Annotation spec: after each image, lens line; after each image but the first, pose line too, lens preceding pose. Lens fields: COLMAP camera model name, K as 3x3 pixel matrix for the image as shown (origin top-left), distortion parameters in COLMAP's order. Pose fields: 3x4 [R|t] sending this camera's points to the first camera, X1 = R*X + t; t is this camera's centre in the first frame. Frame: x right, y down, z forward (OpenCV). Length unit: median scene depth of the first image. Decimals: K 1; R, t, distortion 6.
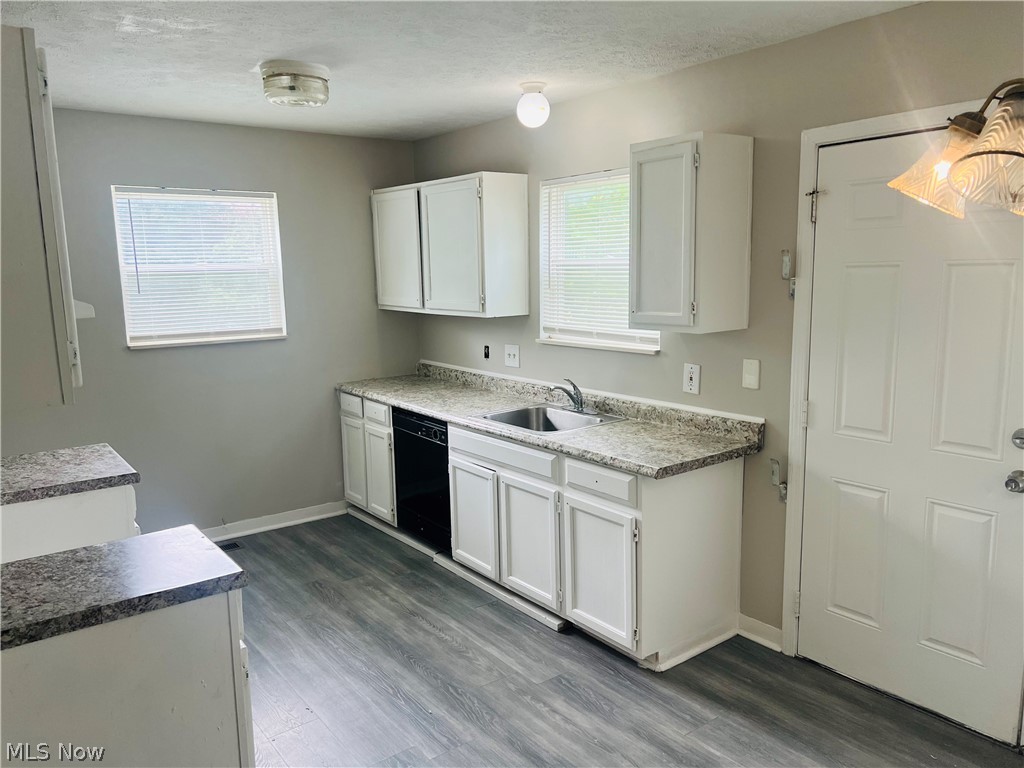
lens RADIAL K [[769.0, 0, 517.6], [0, 769.0, 390.4], [0, 0, 1]] dist [0.010084, -0.000109]
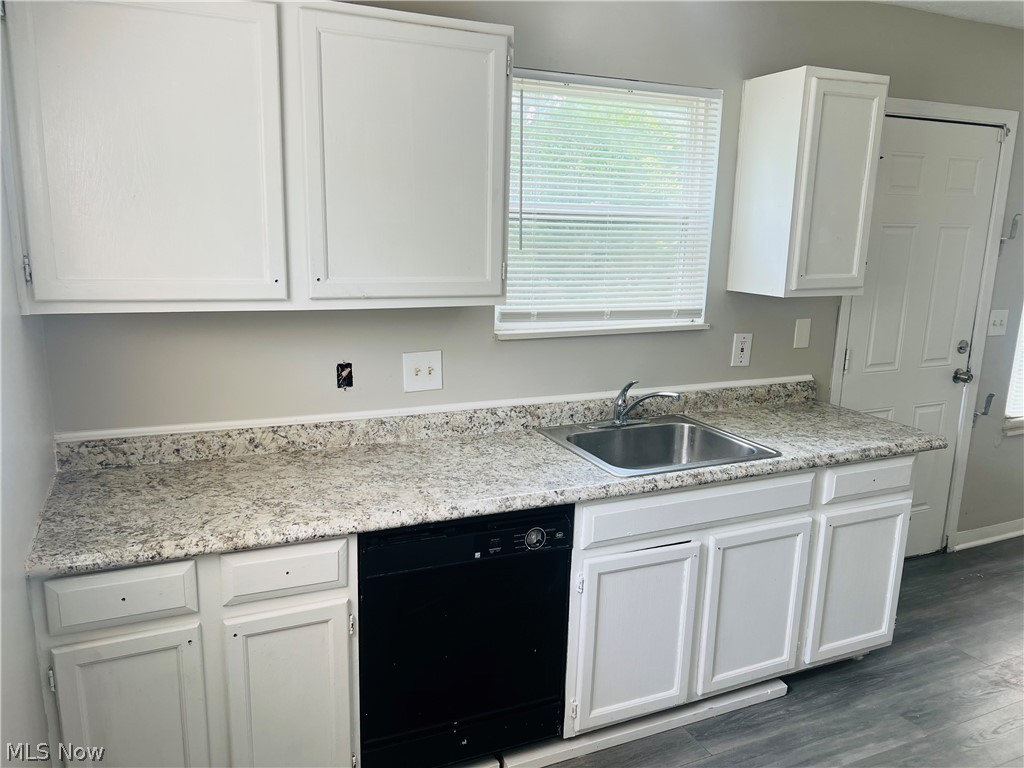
lens RADIAL K [[769.0, 0, 517.6], [0, 769.0, 390.4], [0, 0, 1]] dist [0.010084, -0.000109]
pose [[0.224108, -0.190854, 0.955693, -0.604553], [0.129976, 0.977730, 0.164776, -0.131086], [-0.965858, 0.087290, 0.243924, 0.910687]]
